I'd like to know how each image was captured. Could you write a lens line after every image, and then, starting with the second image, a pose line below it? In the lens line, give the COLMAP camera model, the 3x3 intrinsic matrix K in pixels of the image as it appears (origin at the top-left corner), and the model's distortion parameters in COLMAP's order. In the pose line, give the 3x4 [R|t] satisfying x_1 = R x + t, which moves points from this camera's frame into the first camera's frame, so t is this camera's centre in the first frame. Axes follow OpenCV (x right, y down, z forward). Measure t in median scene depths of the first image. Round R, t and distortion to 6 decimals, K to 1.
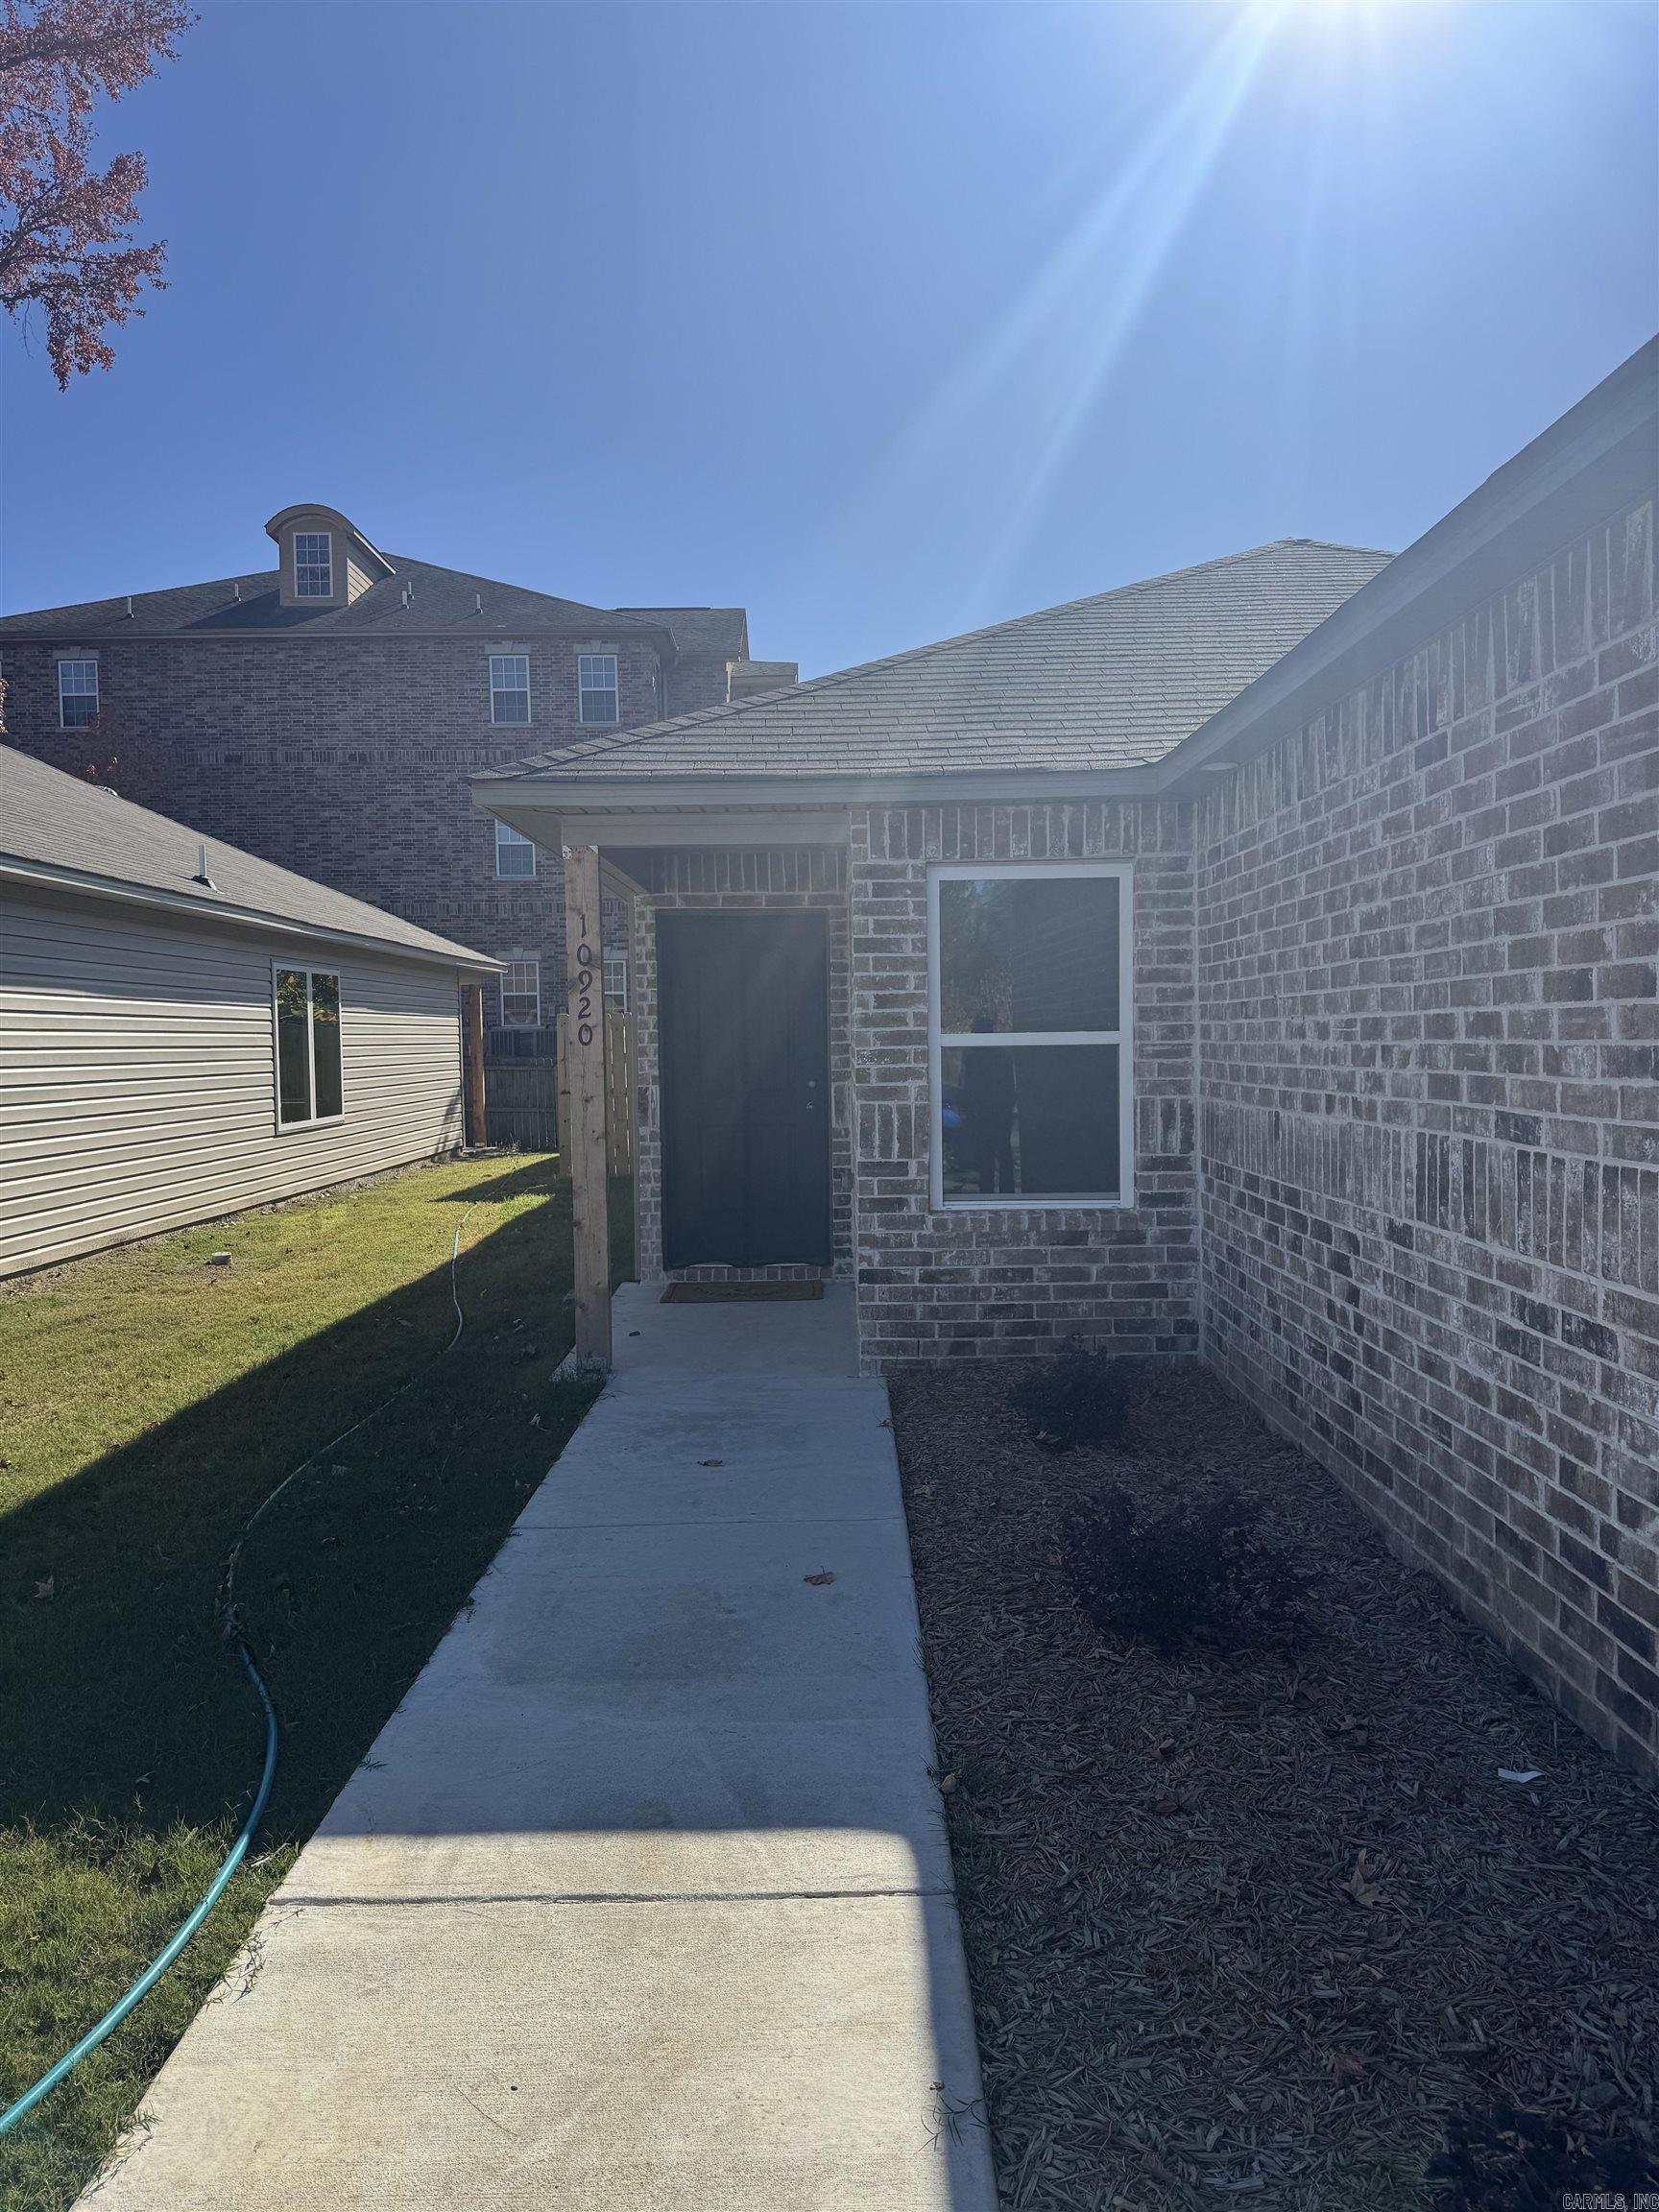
lens RADIAL K [[1541.0, 0, 830.4], [0, 1541.0, 1111.0], [0, 0, 1]] dist [0.183008, -0.394300]
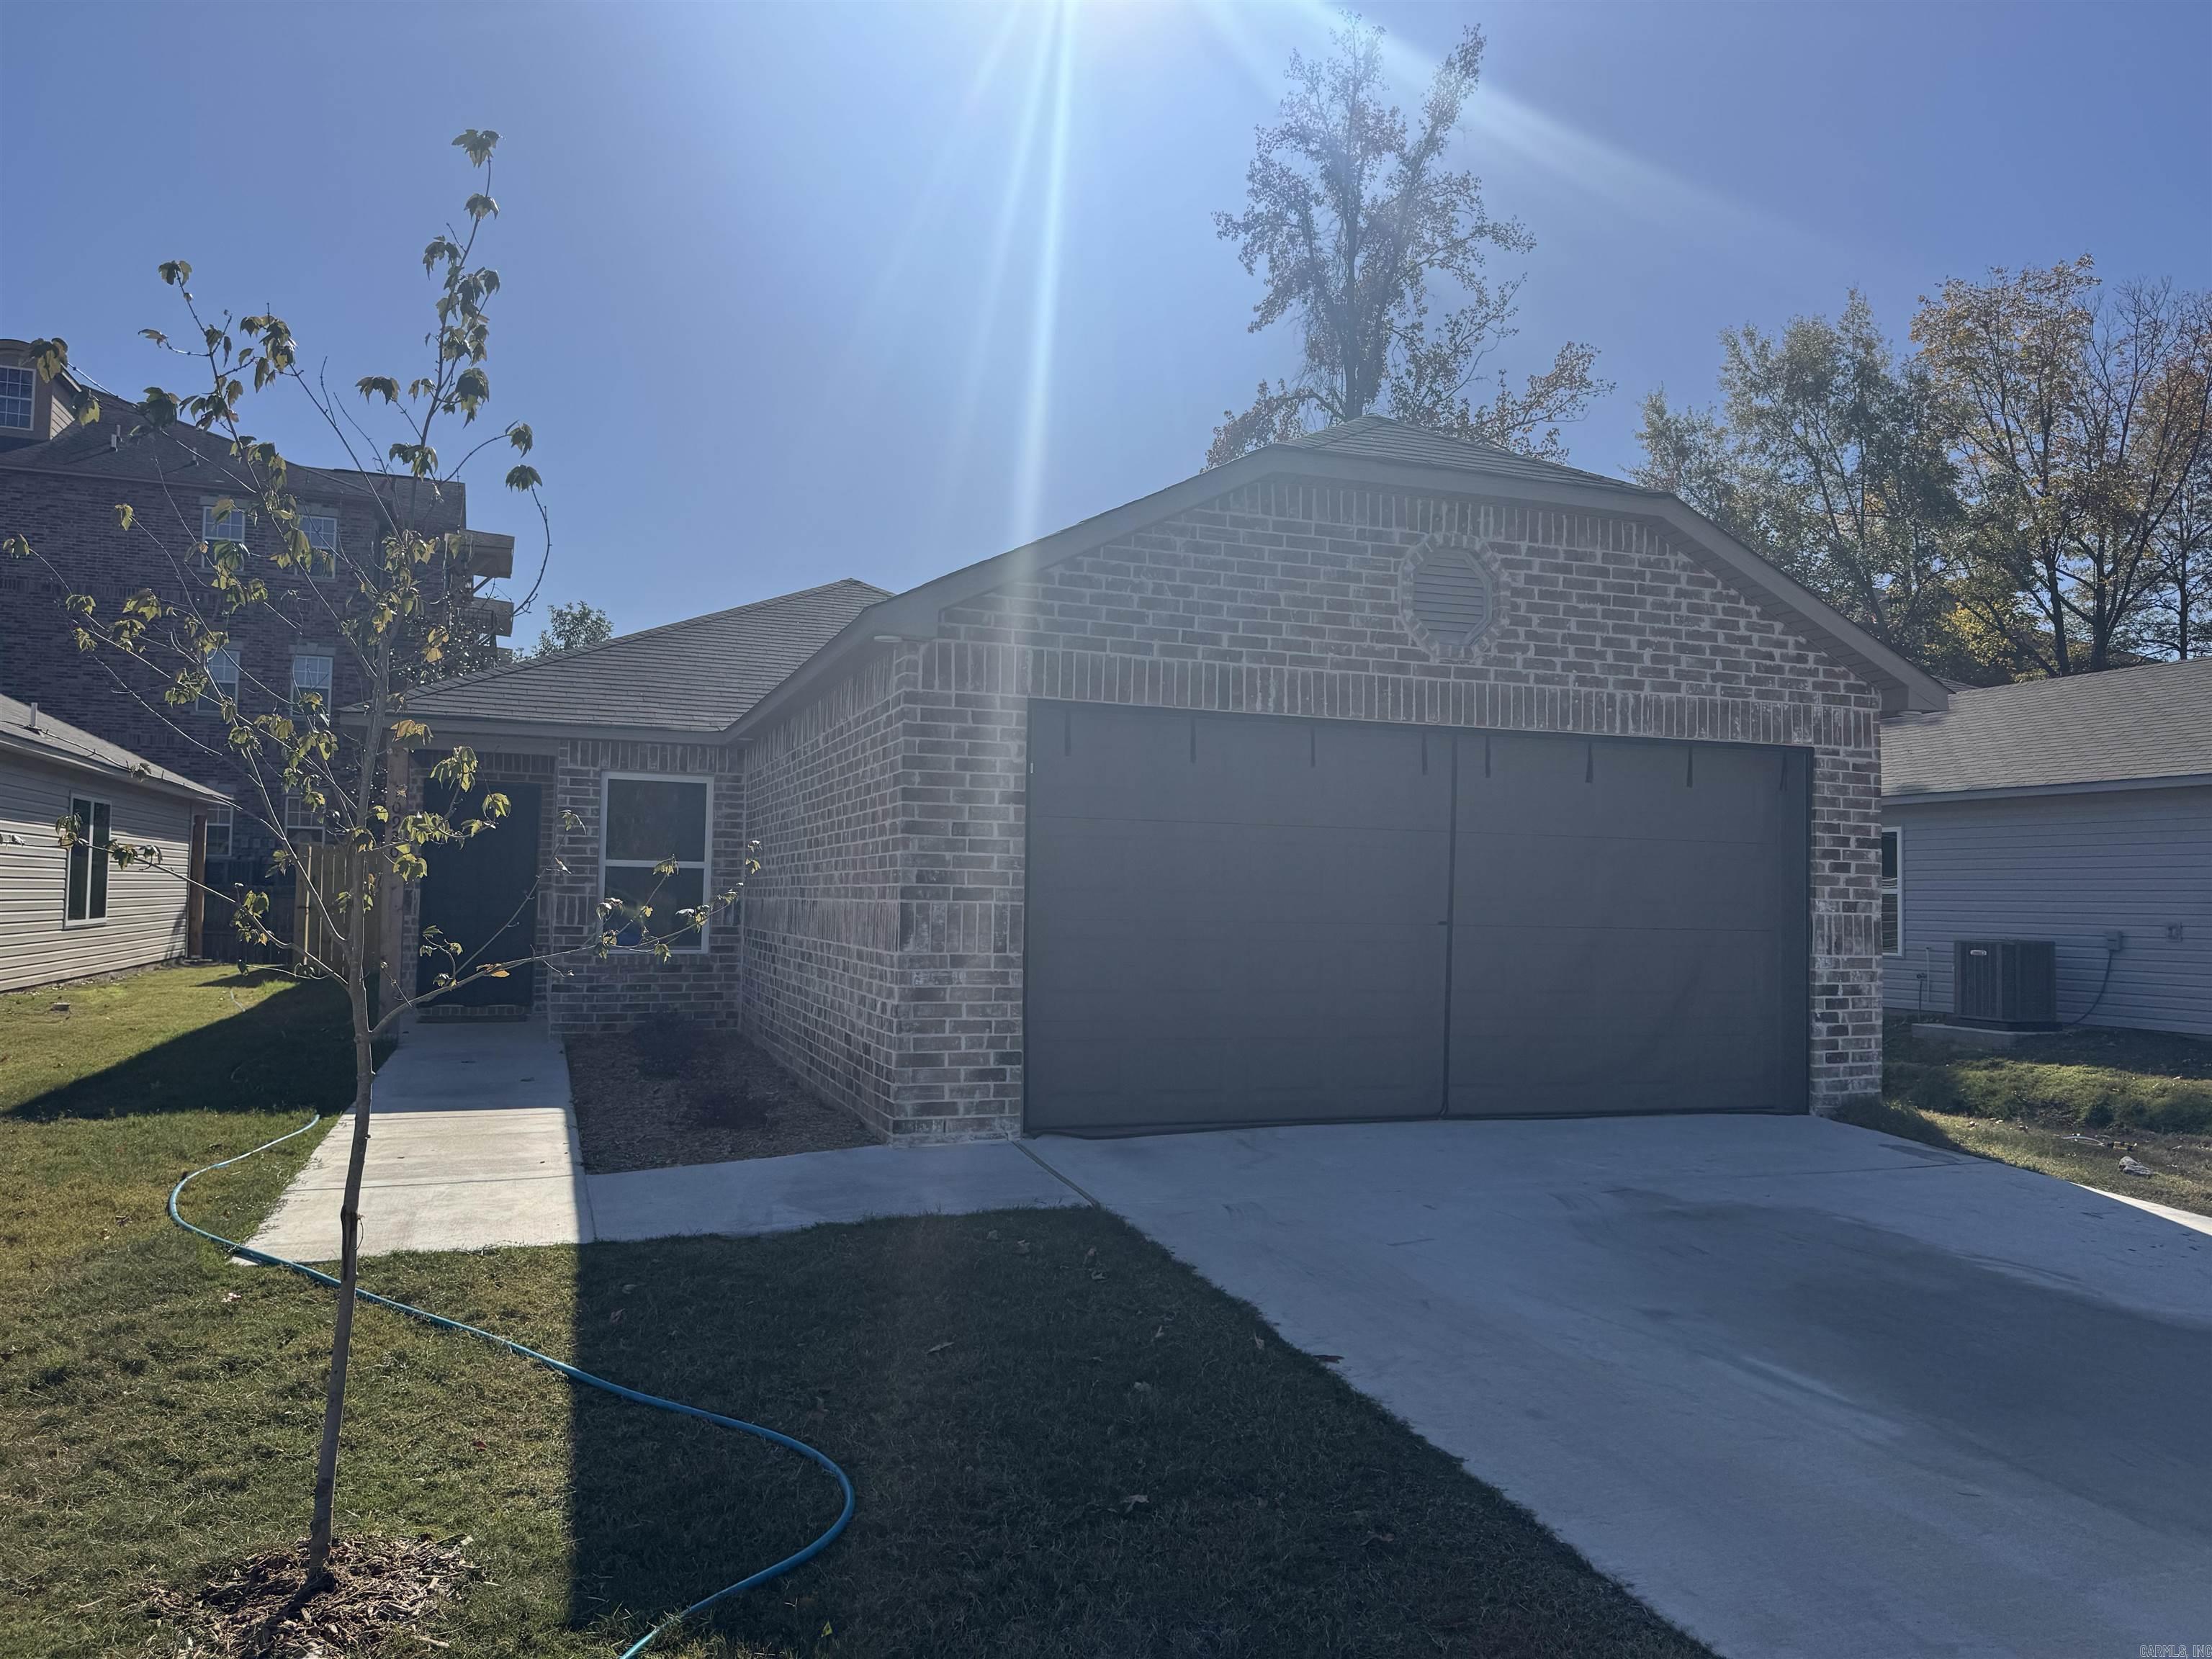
lens RADIAL K [[1557.5, 0, 1138.9], [0, 1557.5, 833.8], [0, 0, 1]] dist [0.106531, -0.151716]
pose [[0.932484, 0.047081, 0.358131, -0.010527], [-0.015559, 0.995784, -0.090397, 0.082739], [-0.360877, 0.078722, 0.929285, -1.025351]]
